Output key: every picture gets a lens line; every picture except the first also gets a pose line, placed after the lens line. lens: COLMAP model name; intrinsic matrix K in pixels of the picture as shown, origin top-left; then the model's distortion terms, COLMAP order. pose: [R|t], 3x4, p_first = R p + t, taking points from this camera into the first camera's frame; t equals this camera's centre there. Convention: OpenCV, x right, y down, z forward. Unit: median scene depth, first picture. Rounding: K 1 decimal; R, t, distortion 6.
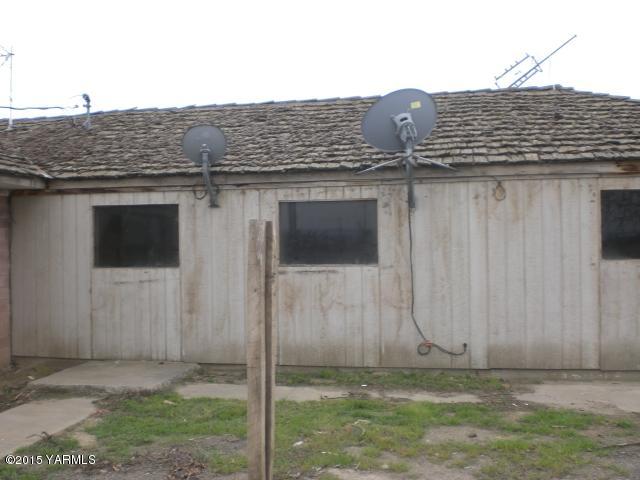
lens RADIAL K [[712.2, 0, 319.9], [0, 712.2, 238.4], [0, 0, 1]] dist [-0.106816, 0.000000]
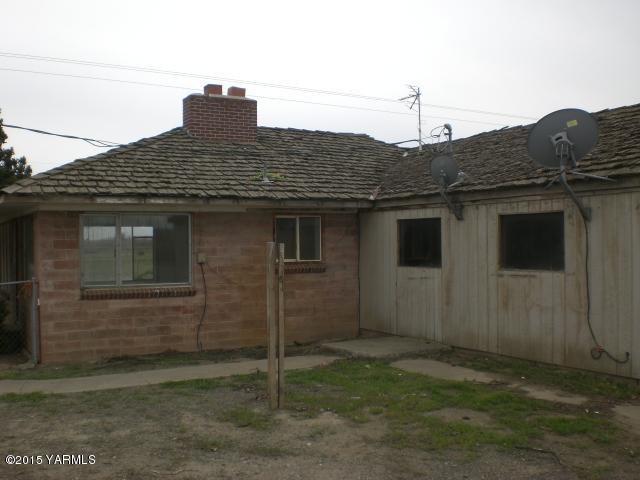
lens RADIAL K [[712.2, 0, 318.2], [0, 712.2, 242.8], [0, 0, 1]] dist [-0.106816, 0.000000]
pose [[0.651011, 0.006358, -0.759041, 0.643510], [0.007378, 0.999865, 0.014704, -0.025180], [0.759032, -0.015173, 0.650876, 0.018655]]
